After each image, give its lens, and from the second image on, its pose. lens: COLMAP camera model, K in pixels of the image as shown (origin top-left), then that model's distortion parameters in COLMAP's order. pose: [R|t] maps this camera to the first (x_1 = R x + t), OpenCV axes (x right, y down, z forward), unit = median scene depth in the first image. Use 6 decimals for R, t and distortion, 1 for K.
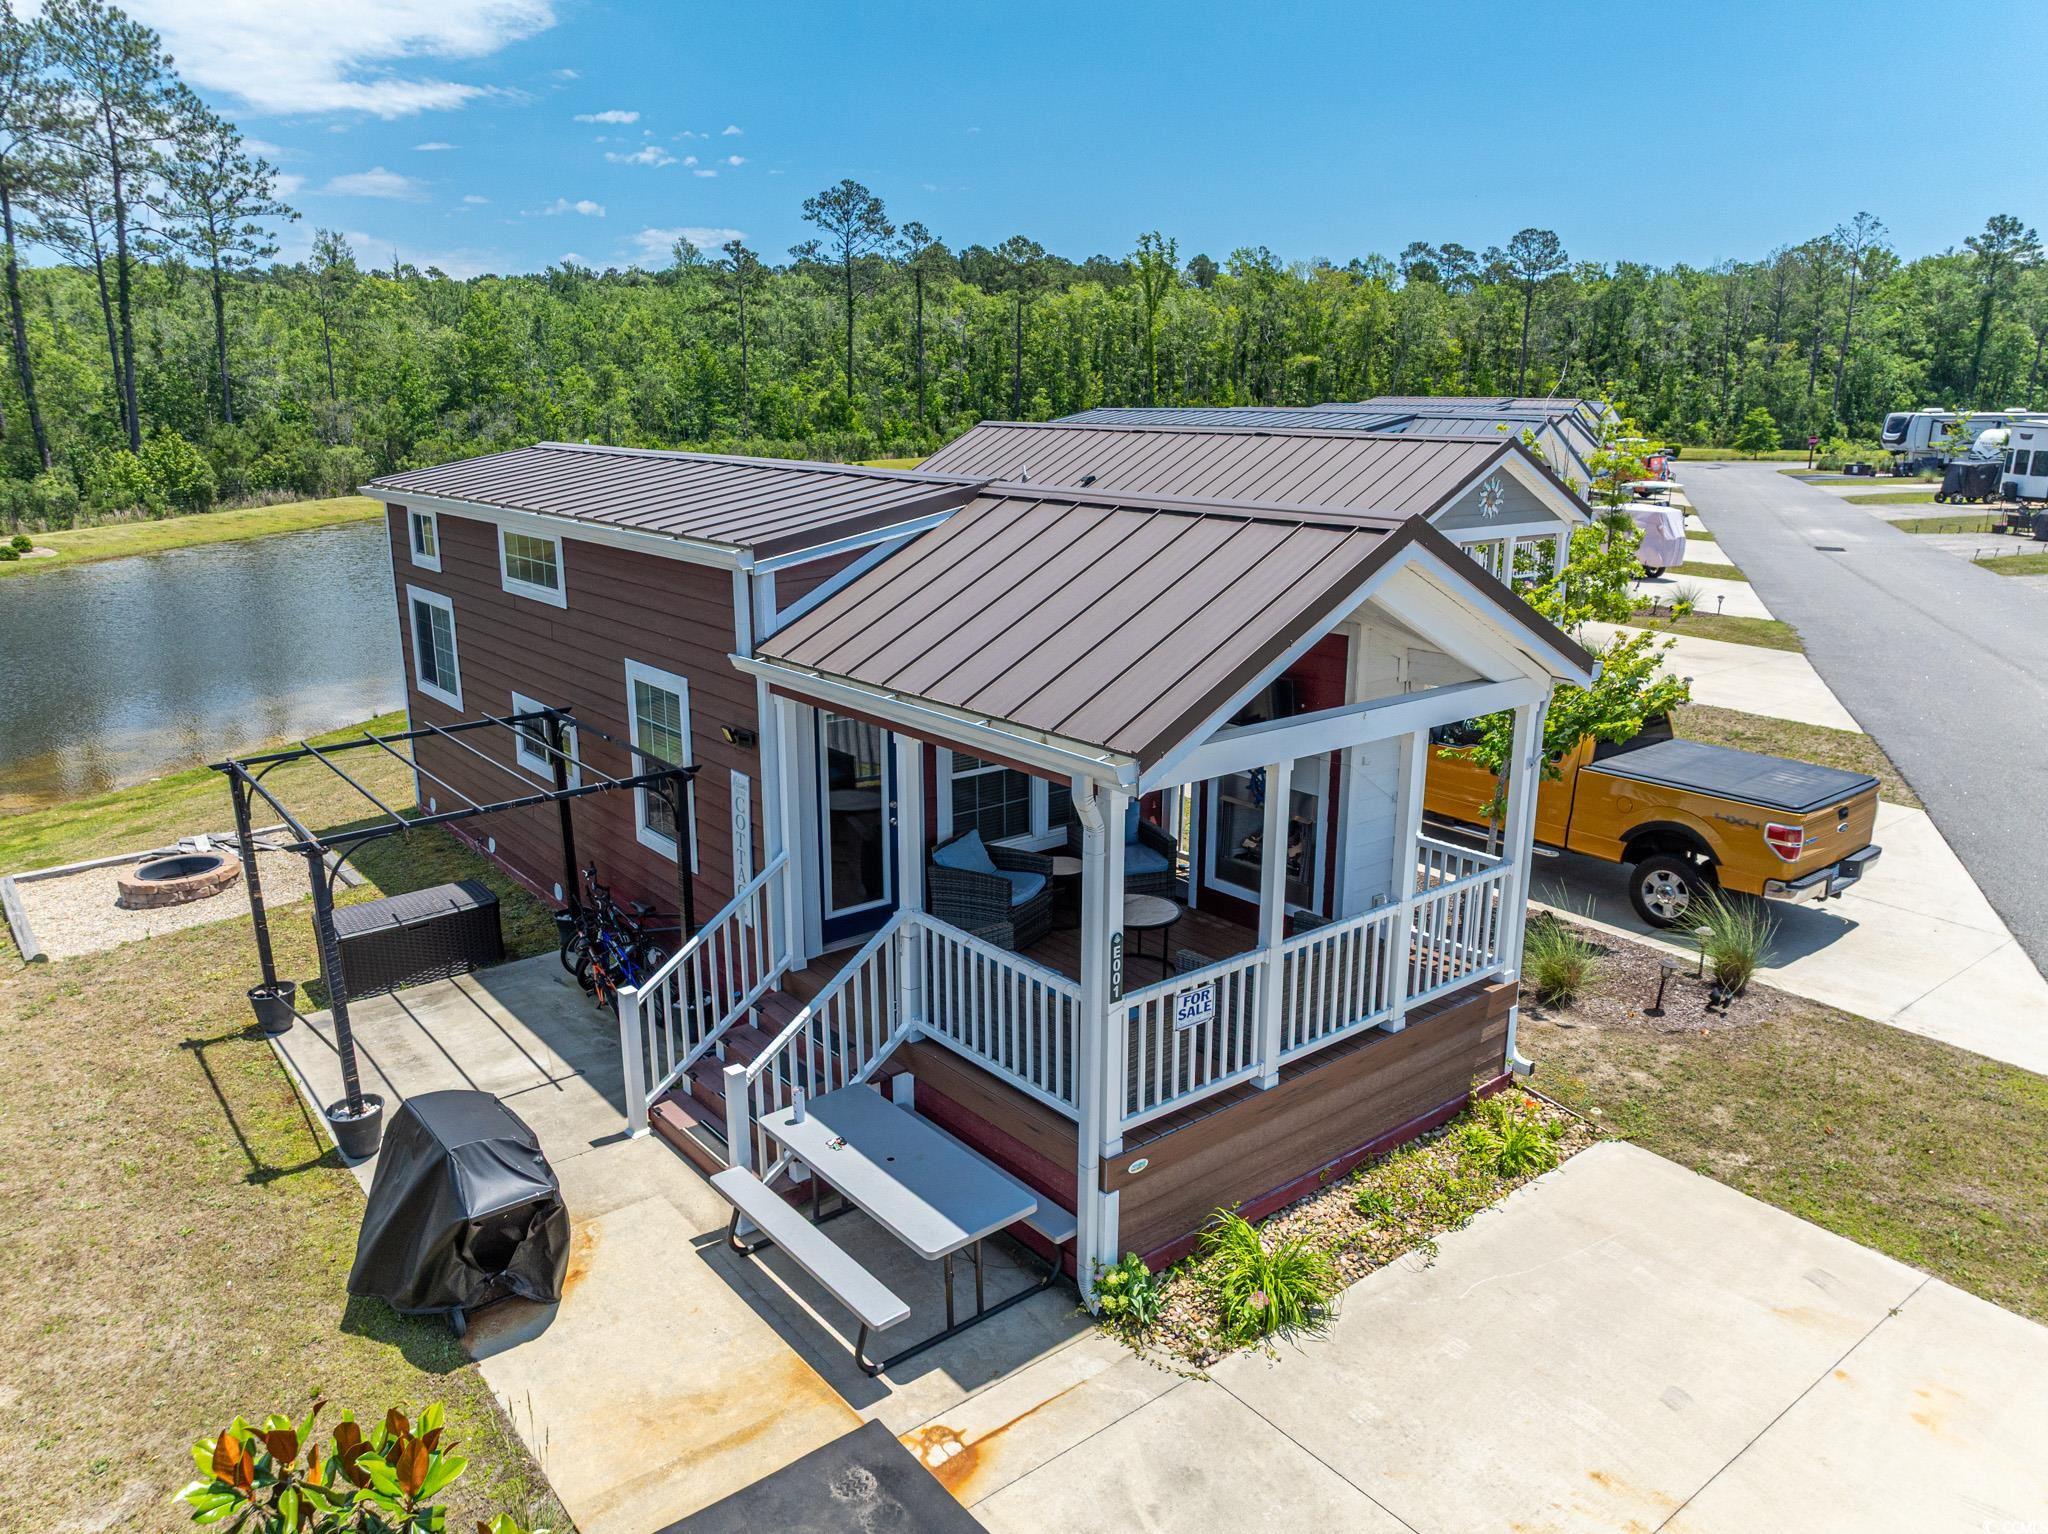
lens RADIAL K [[1427.2, 0, 1024.0], [0, 1427.2, 767.0], [0, 0, 1]] dist [-0.004947, 0.000801]
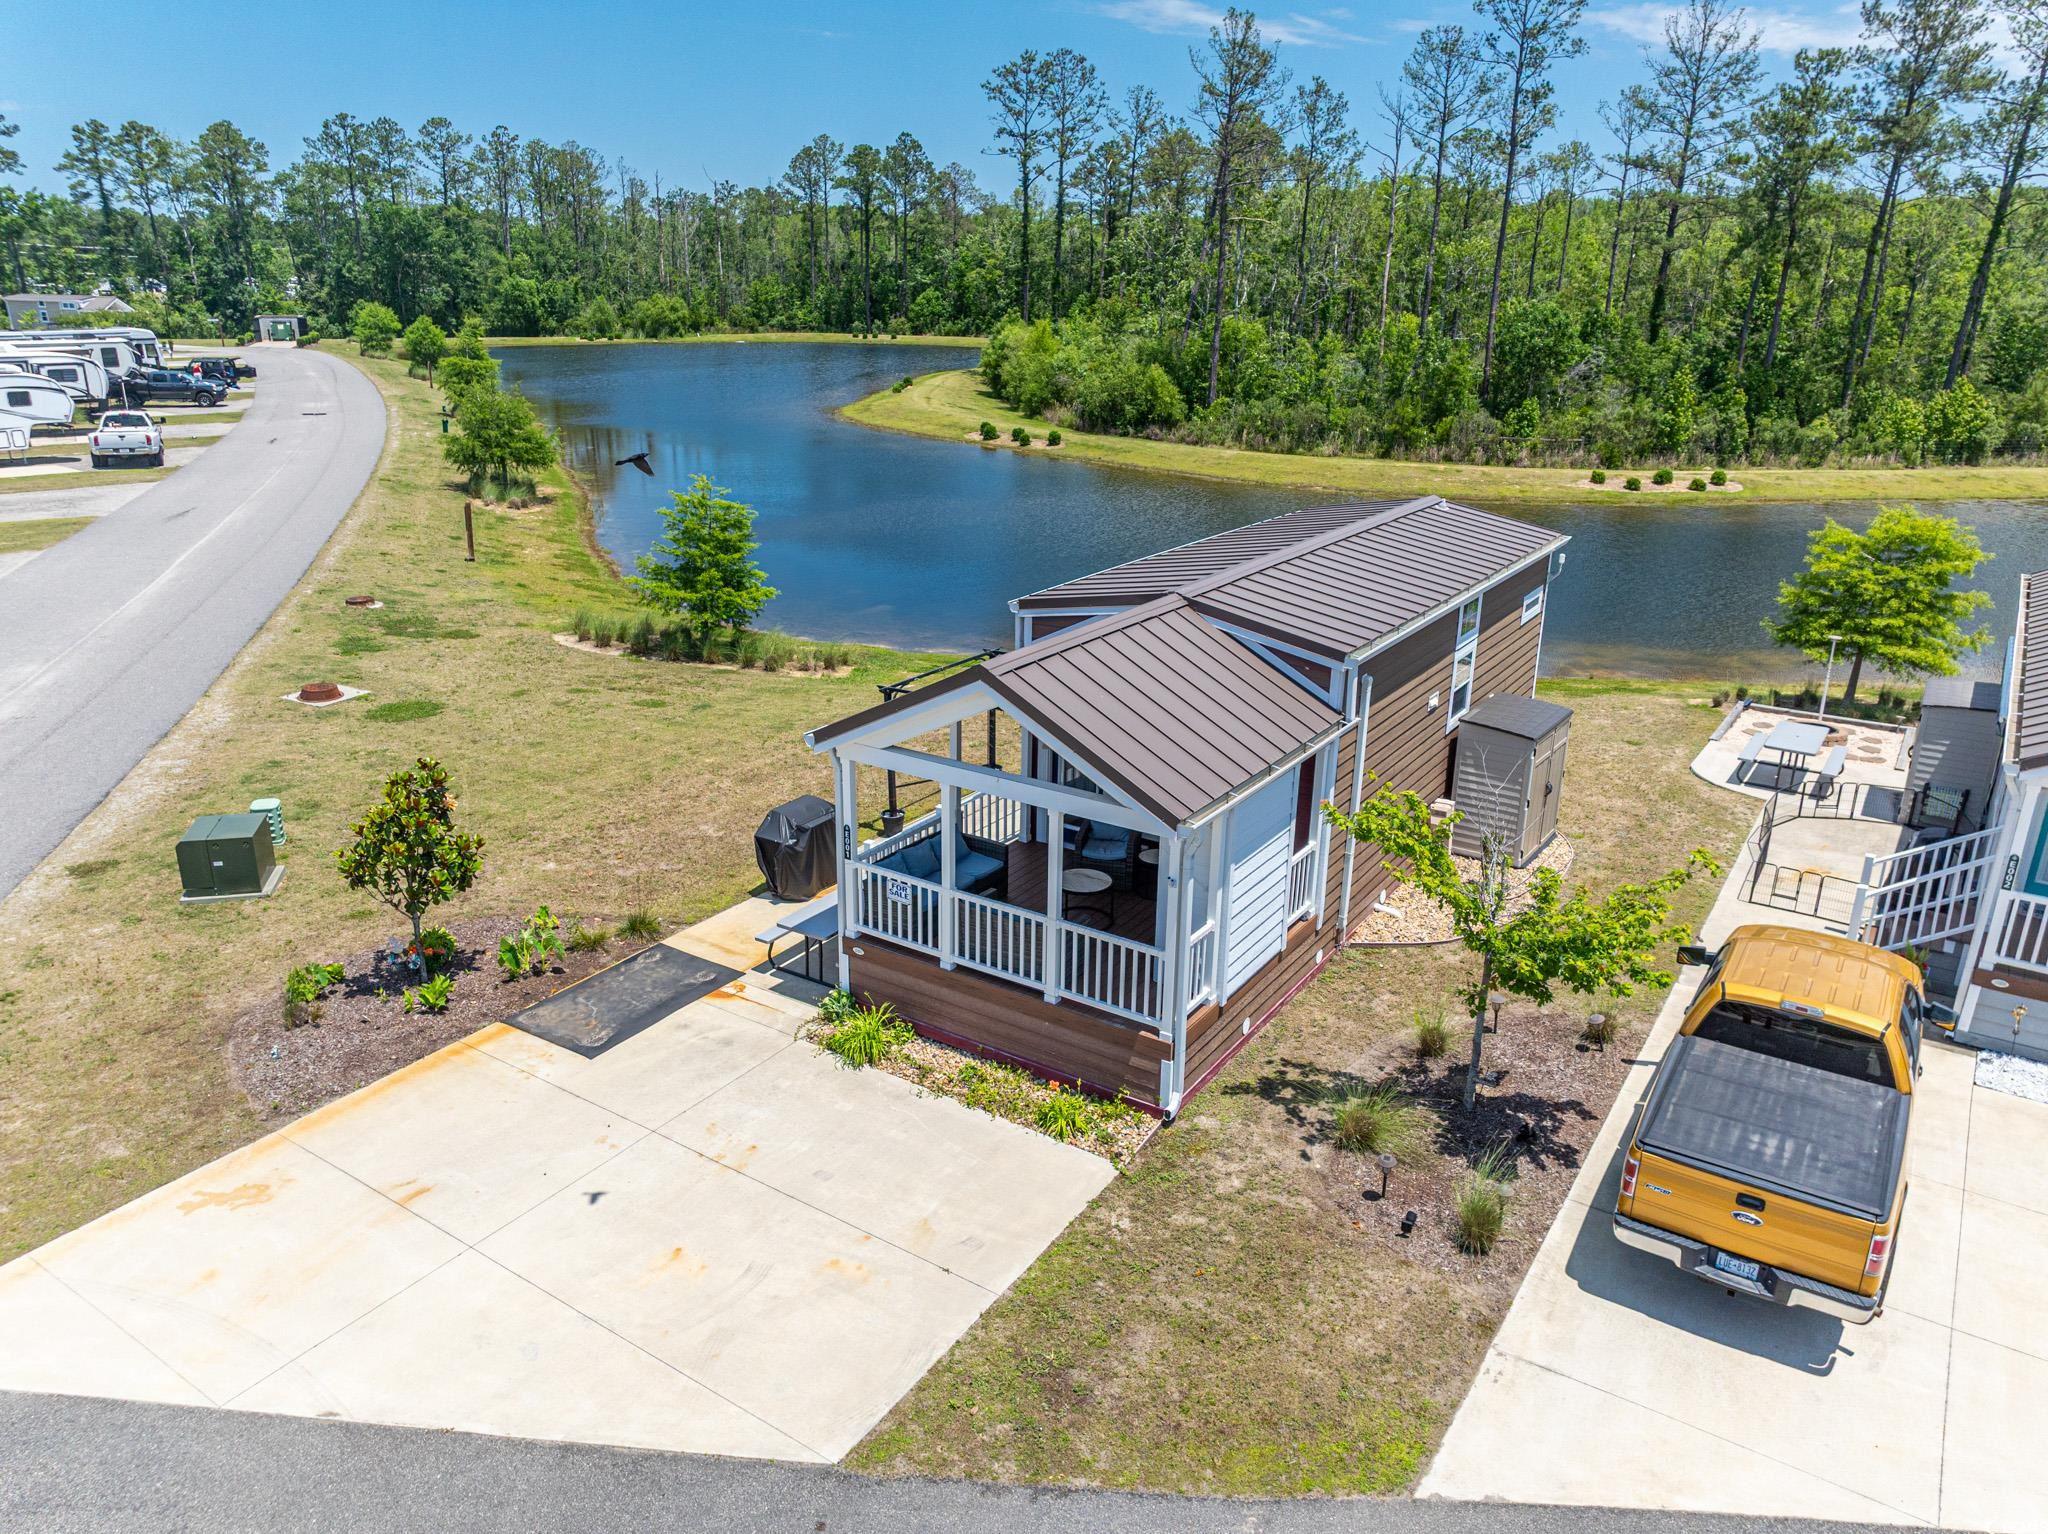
lens RADIAL K [[1420.3, 0, 1024.0], [0, 1420.3, 767.0], [0, 0, 1]] dist [0.031182, -0.056102]
pose [[0.300105, 0.311721, -0.901536, 1.185689], [-0.251272, 0.937554, 0.240530, -0.310917], [0.920217, 0.154346, 0.359692, 0.312838]]
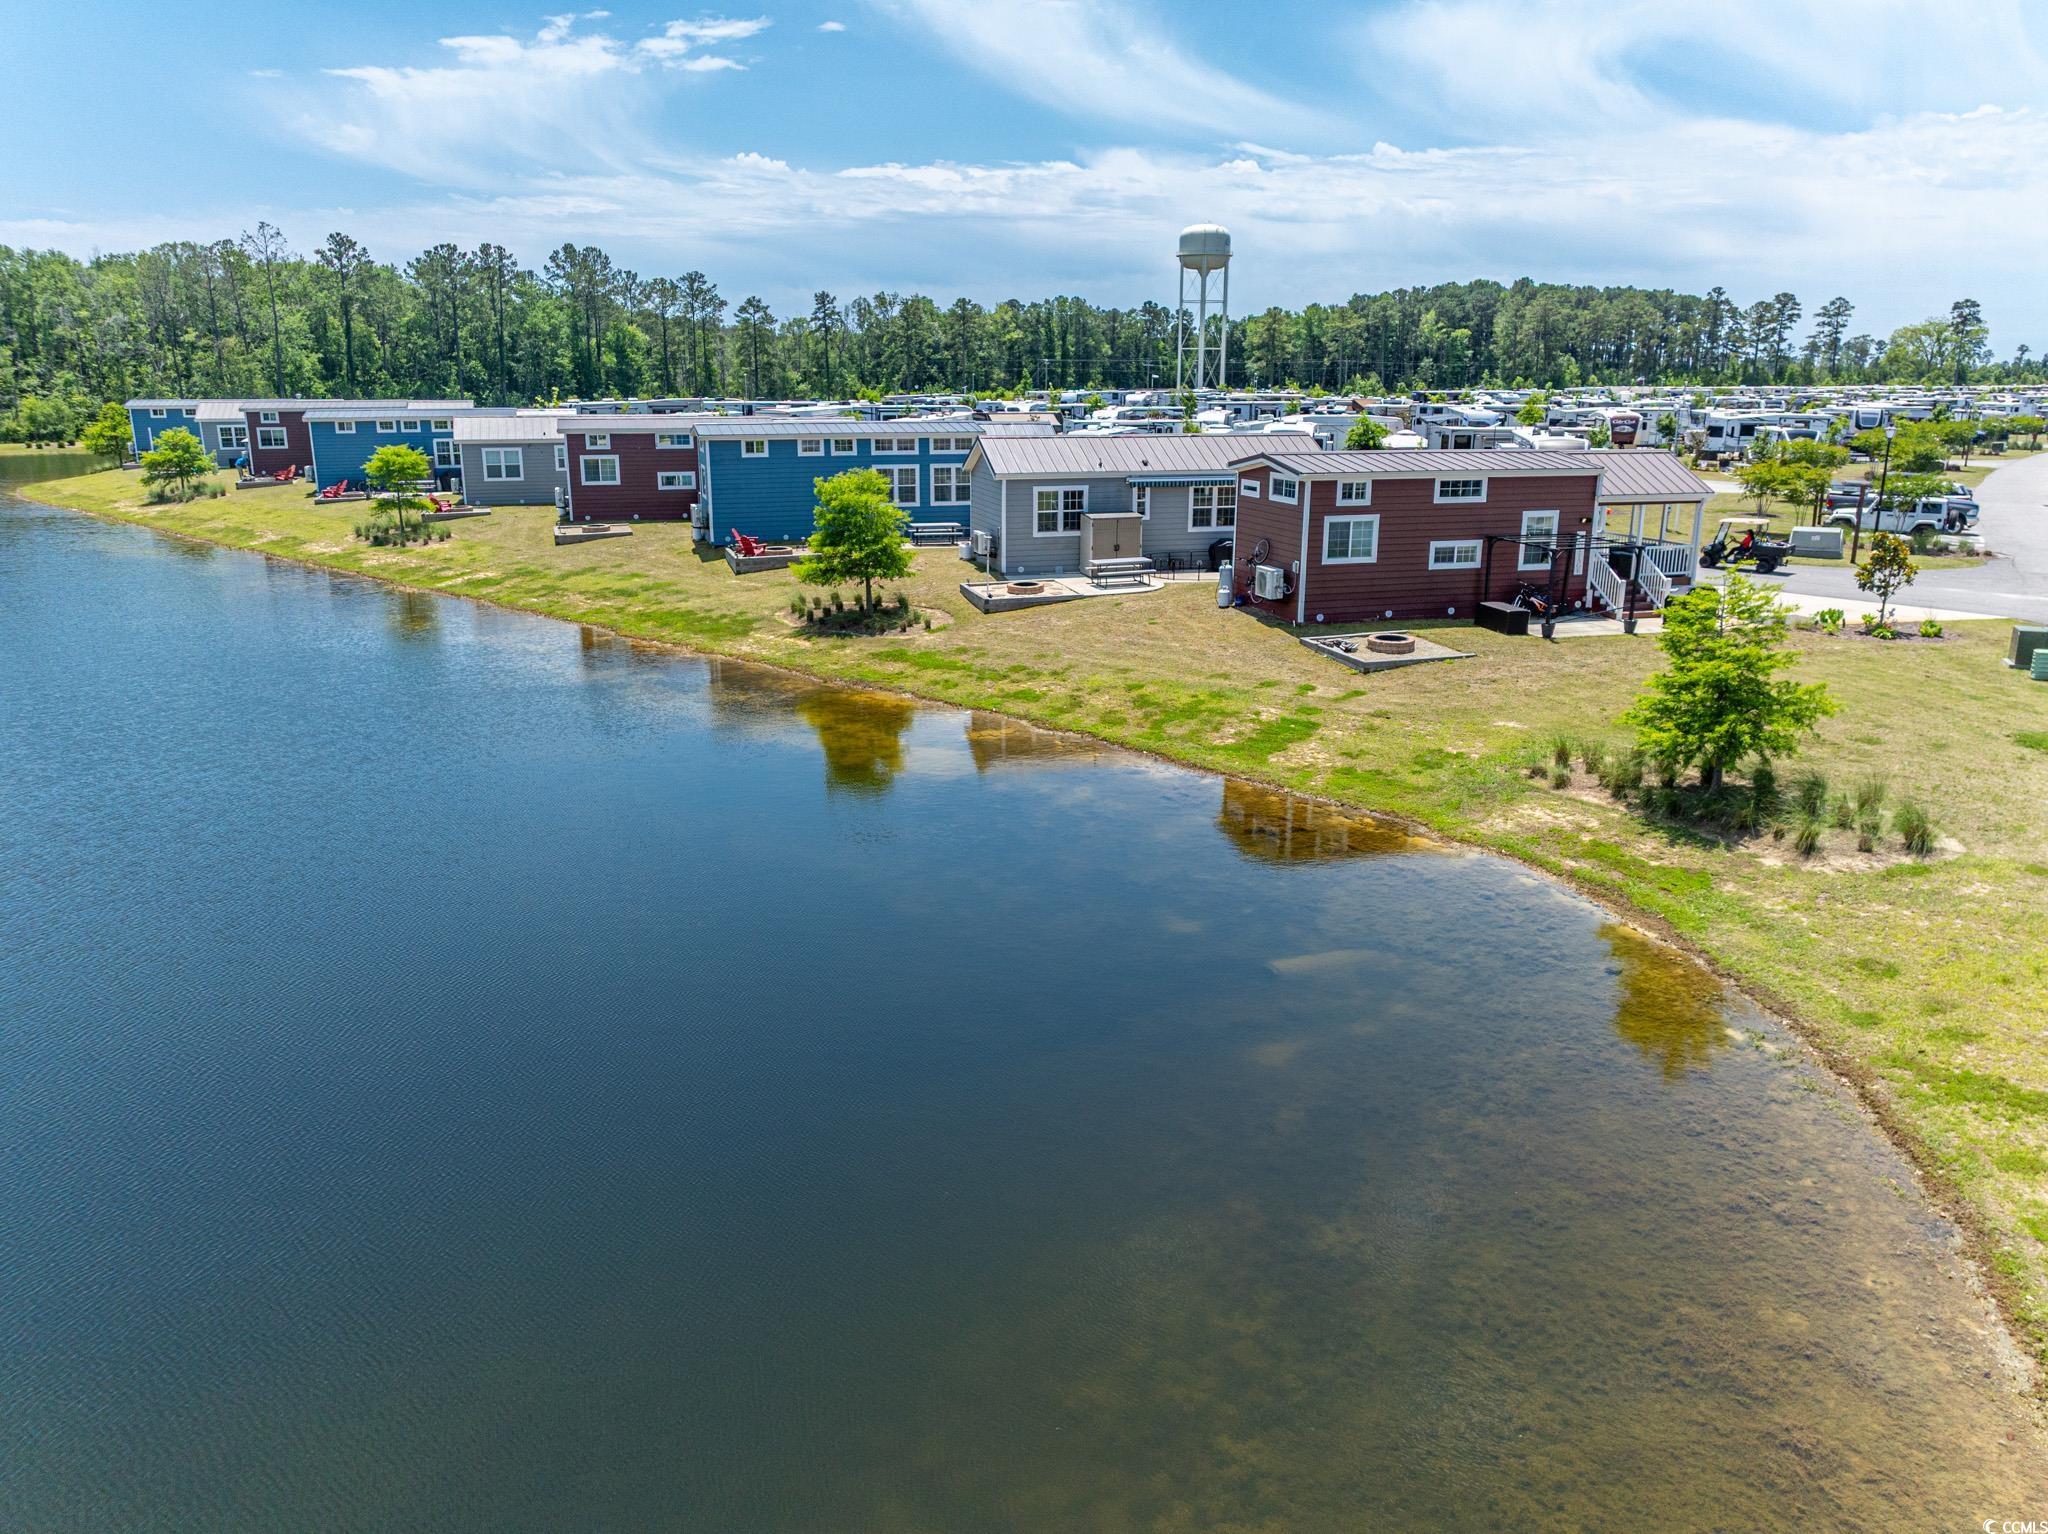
lens RADIAL K [[1420.3, 0, 1024.0], [0, 1420.3, 767.0], [0, 0, 1]] dist [0.031182, -0.056102]
pose [[0.364503, -0.244760, 0.898460, -3.609322], [0.231393, 0.958383, 0.167209, -0.312252], [-0.901995, 0.146950, 0.405969, 0.768409]]
